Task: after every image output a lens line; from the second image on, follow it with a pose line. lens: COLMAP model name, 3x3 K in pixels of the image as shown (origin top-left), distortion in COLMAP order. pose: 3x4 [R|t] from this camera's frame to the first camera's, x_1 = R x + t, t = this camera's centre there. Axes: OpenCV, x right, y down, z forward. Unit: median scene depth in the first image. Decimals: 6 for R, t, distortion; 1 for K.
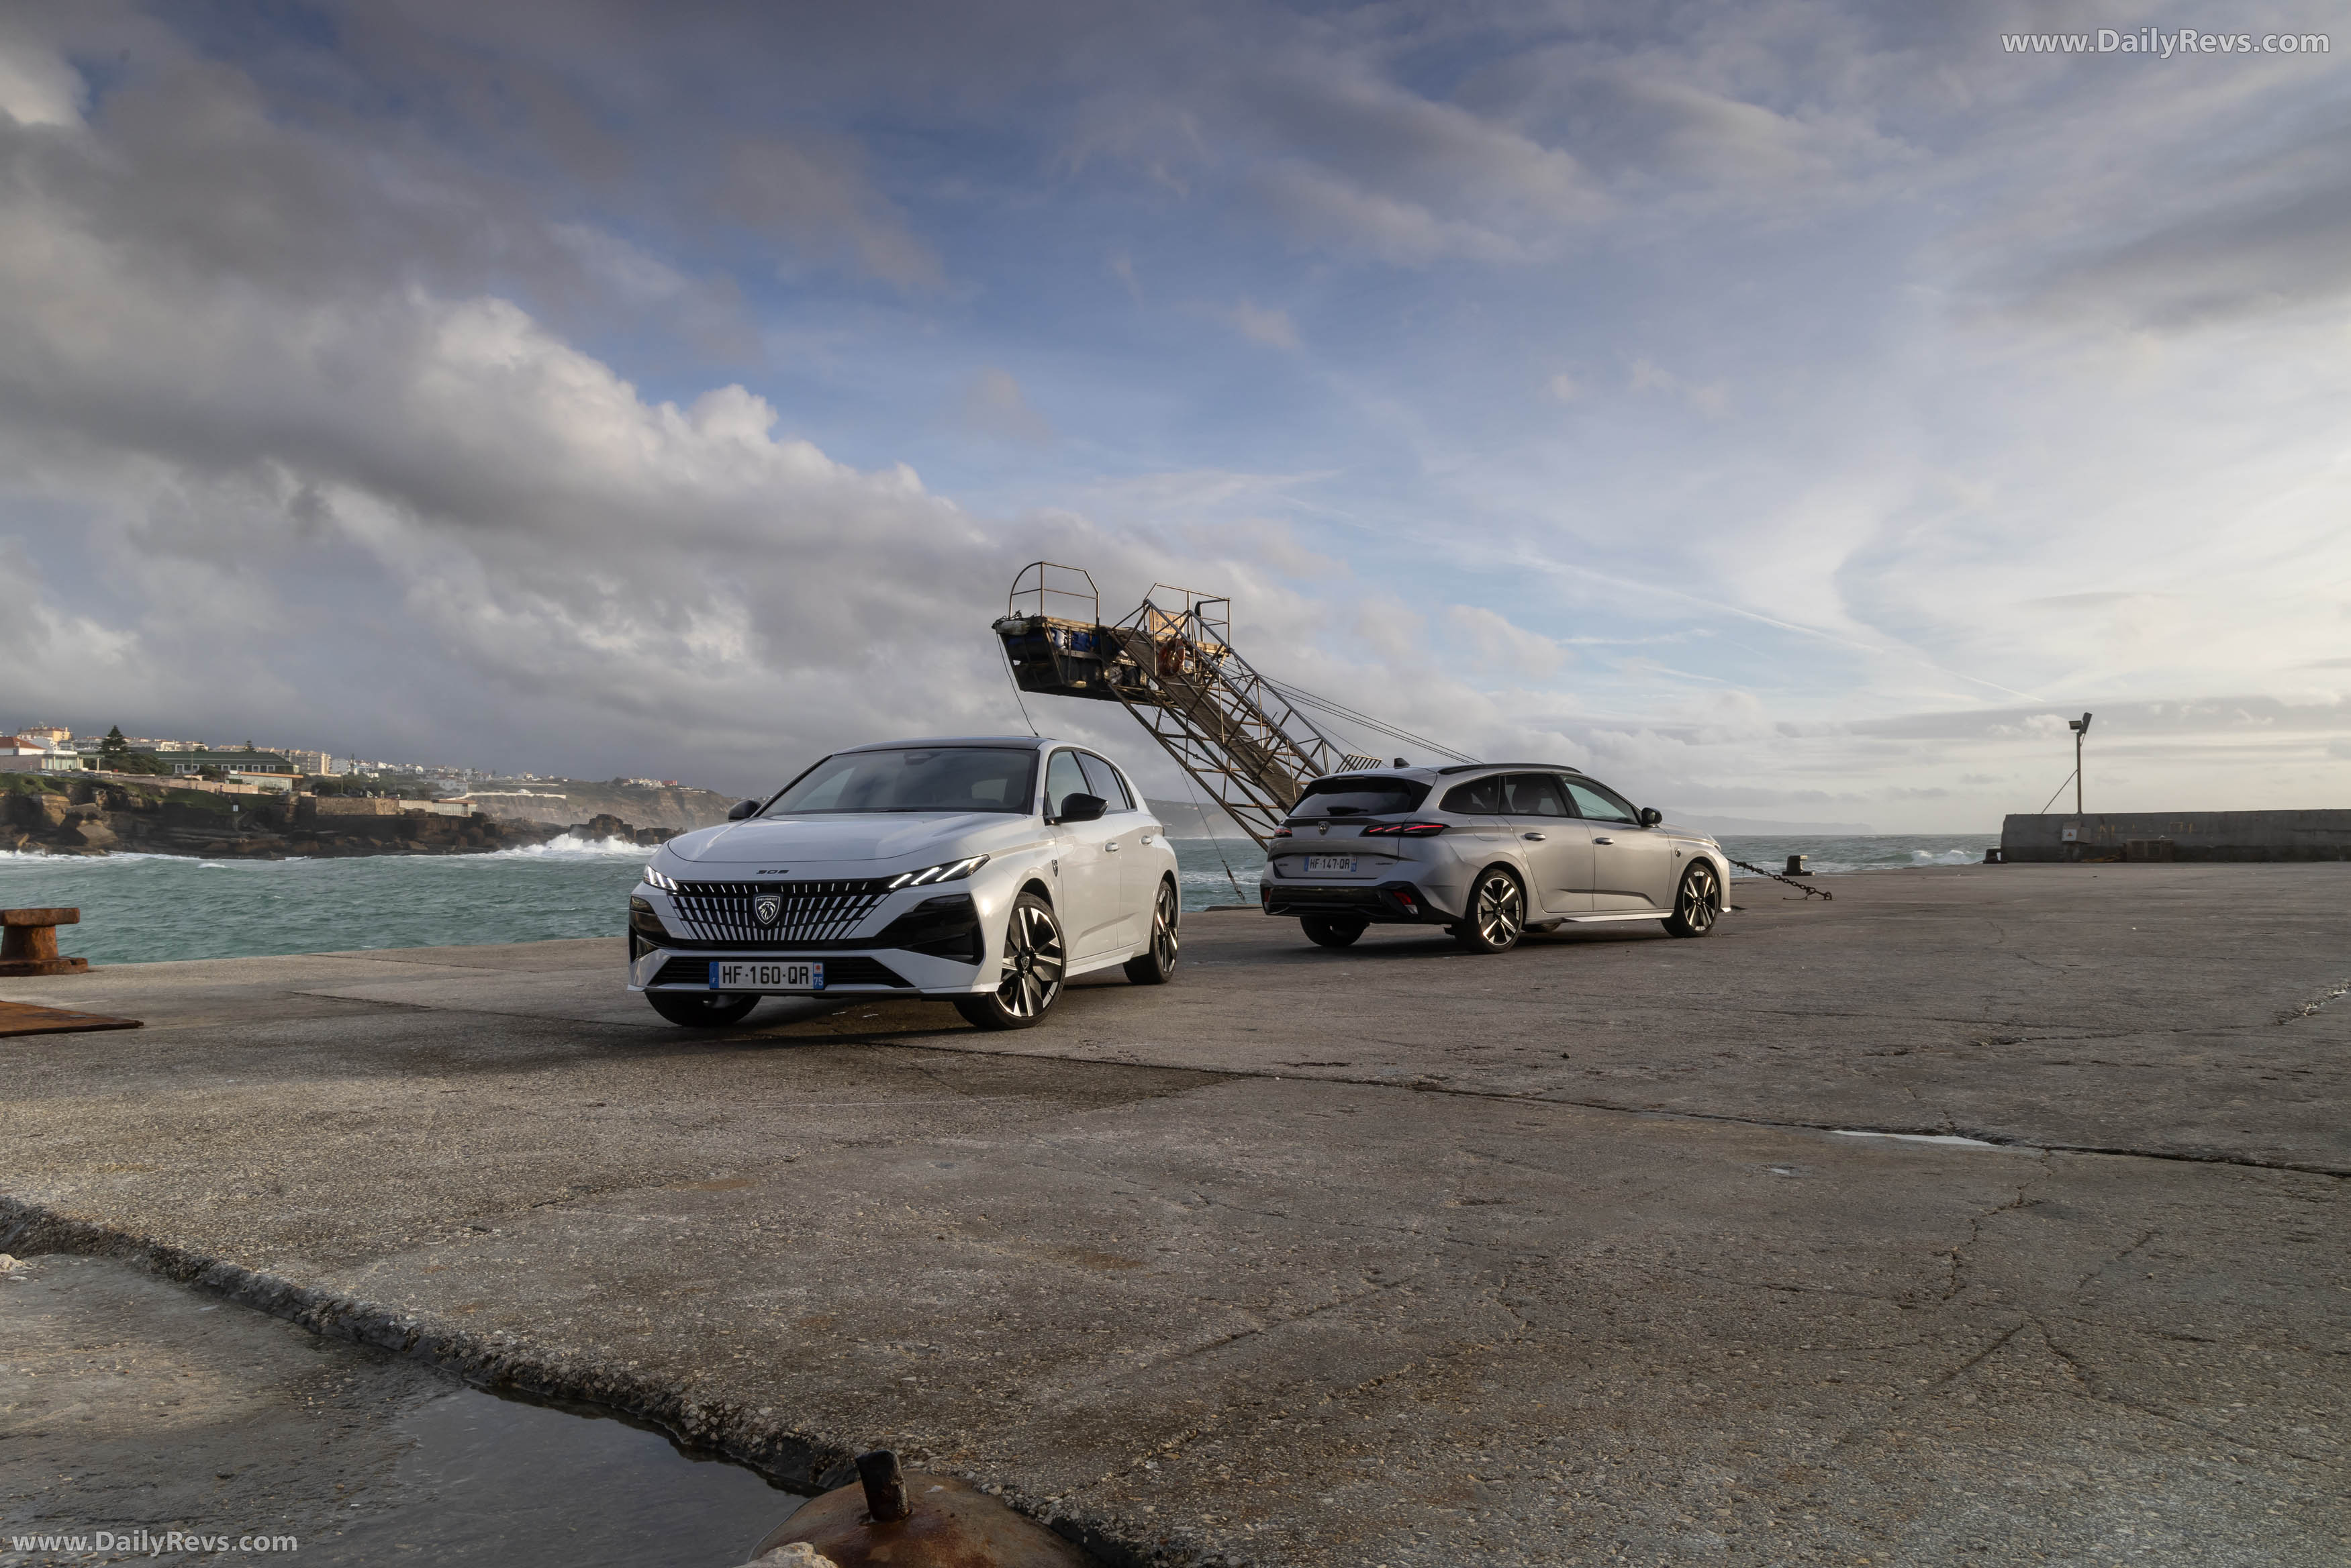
lens RADIAL K [[1806.2, 0, 1176.4], [0, 1806.2, 788.9], [0, 0, 1]] dist [-0.007891, 0.001882]
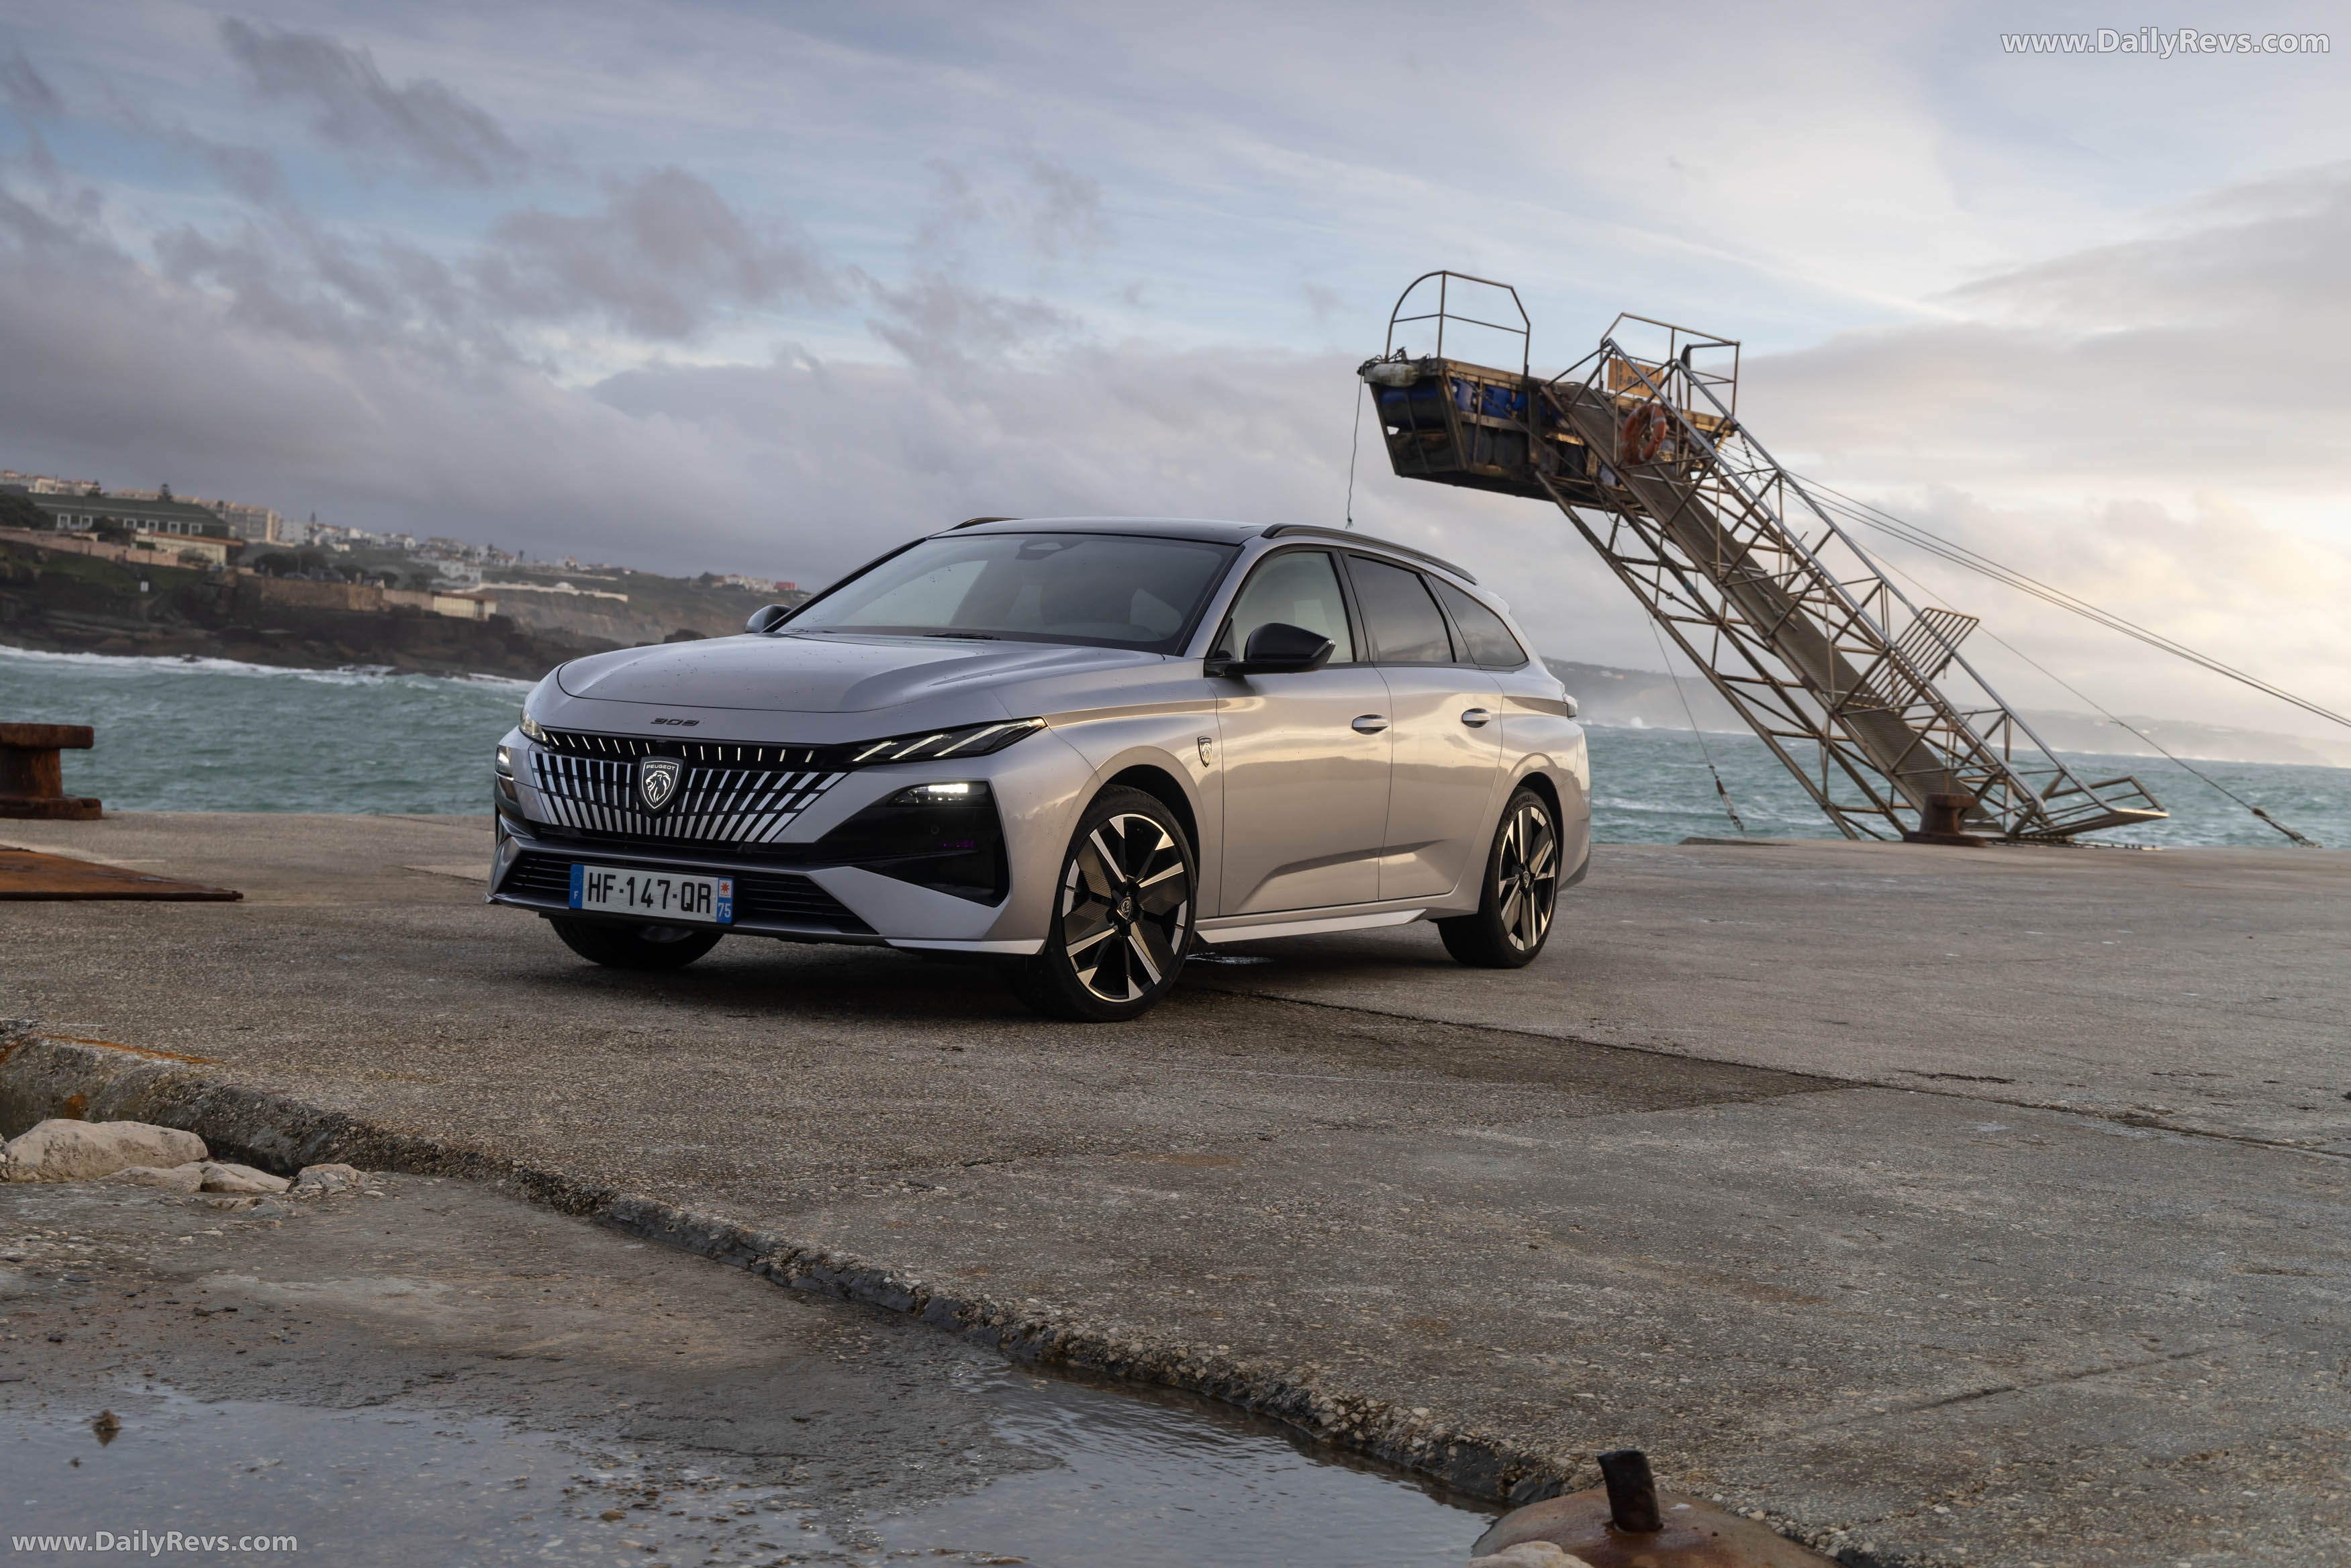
lens RADIAL K [[2925.1, 0, 1158.2], [0, 2925.1, 788.9], [0, 0, 1]] dist [0.018593, -0.018564]
pose [[0.987517, 0.066567, -0.142753, -0.058396], [-0.058719, 0.996559, 0.058502, -0.001127], [0.146156, -0.049389, 0.988028, -0.100252]]
